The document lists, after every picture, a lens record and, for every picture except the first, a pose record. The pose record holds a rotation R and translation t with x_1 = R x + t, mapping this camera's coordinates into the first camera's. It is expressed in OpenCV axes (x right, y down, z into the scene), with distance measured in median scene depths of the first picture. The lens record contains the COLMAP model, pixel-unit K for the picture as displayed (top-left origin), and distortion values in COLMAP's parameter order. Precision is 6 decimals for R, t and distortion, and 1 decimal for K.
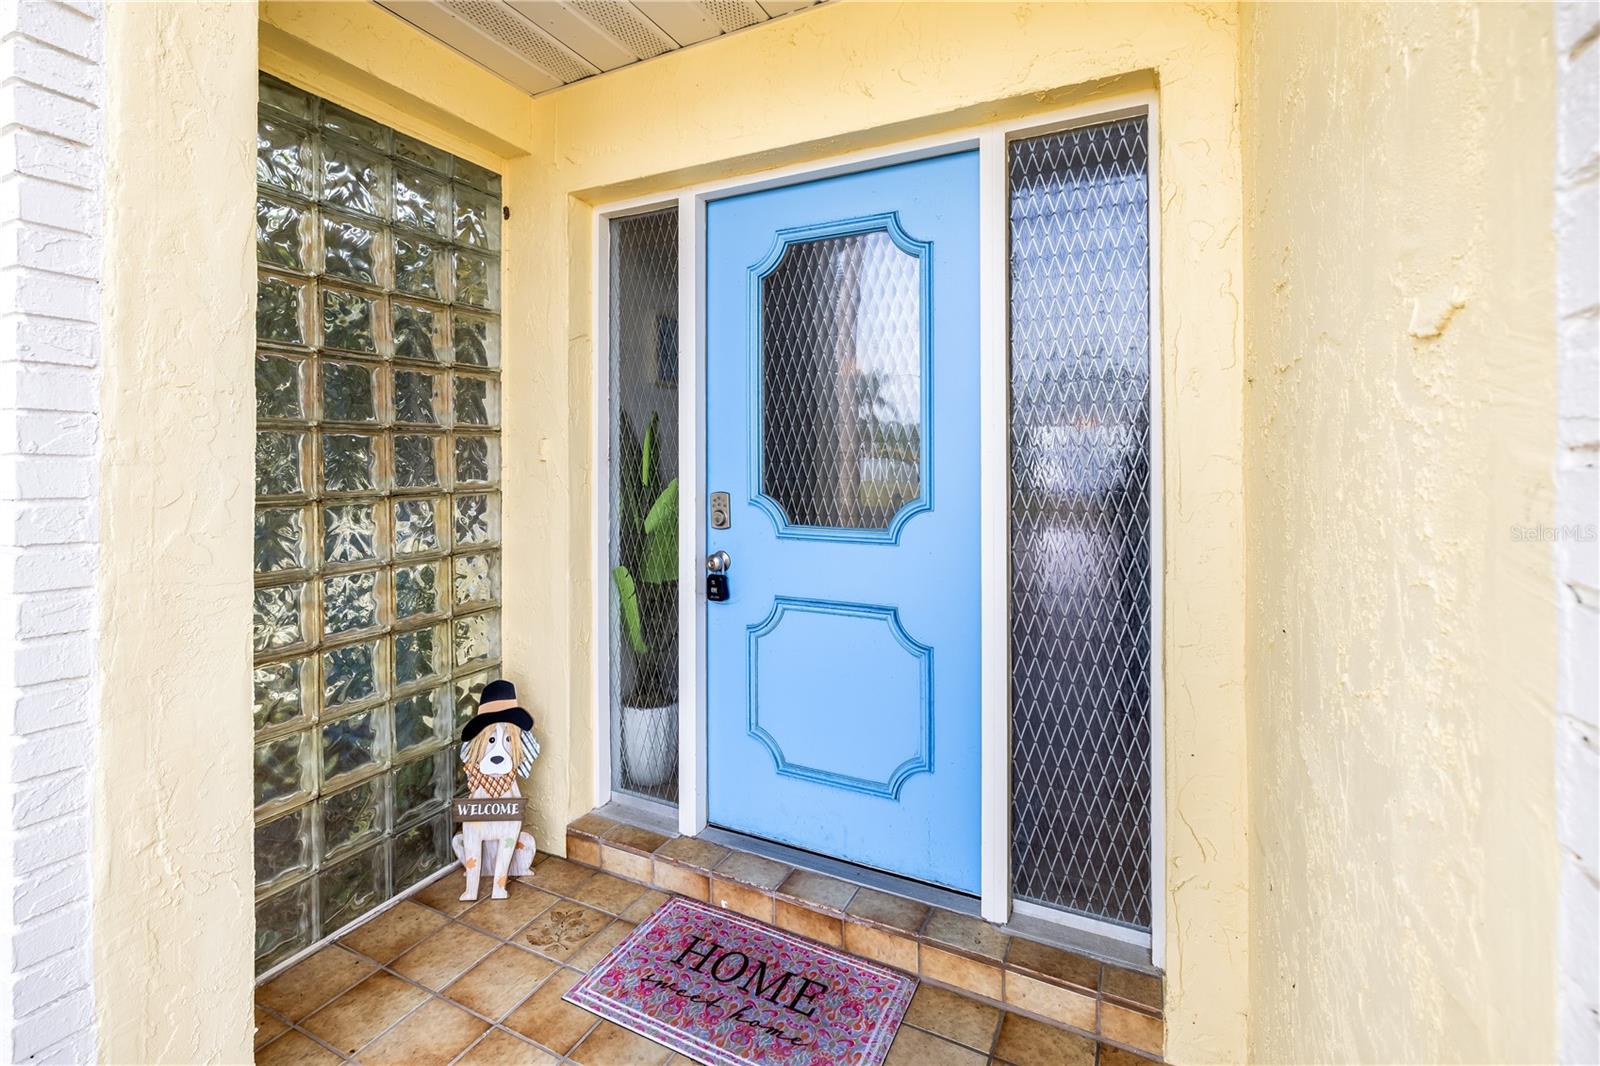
lens RADIAL K [[708.8, 0, 801.9], [0, 708.8, 471.4], [0, 0, 1]] dist [0.000046, 0.000285]
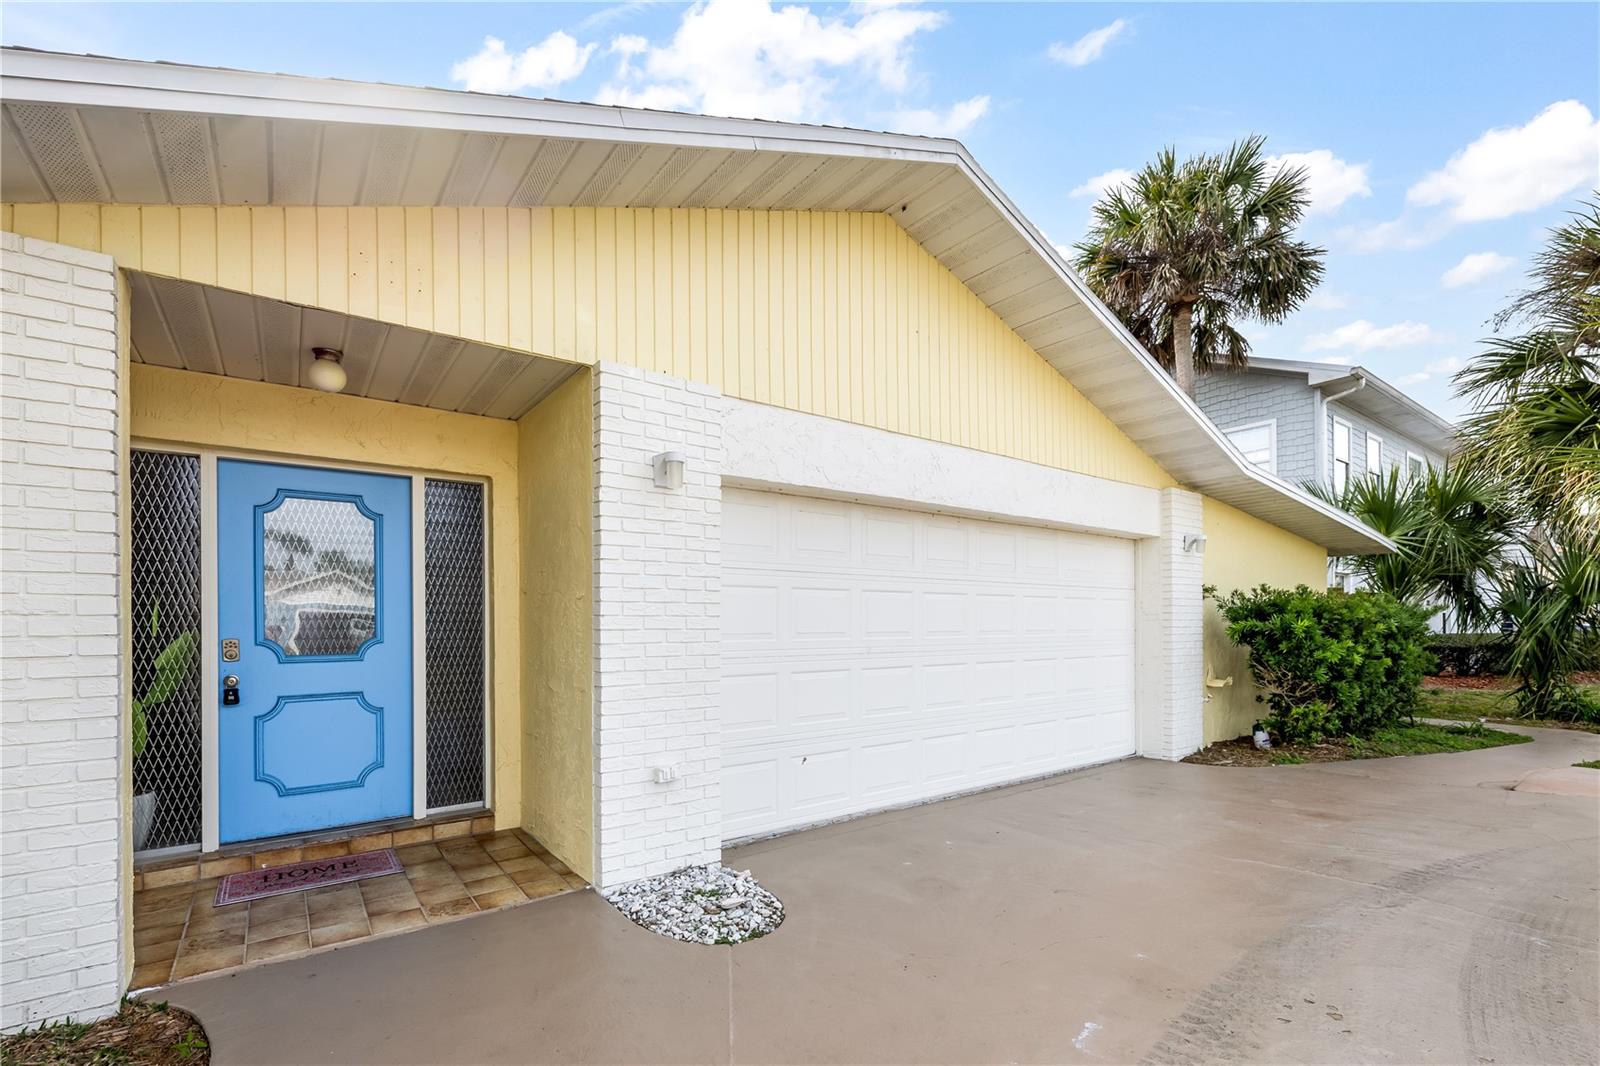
lens RADIAL K [[708.9, 0, 794.0], [0, 708.9, 572.8], [0, 0, 1]] dist [0.001444, 0.000188]
pose [[0.469373, 0.053346, 0.881387, -1.100857], [0.019001, 0.997332, -0.070482, 0.019571], [-0.882795, 0.049830, 0.467107, -1.062276]]
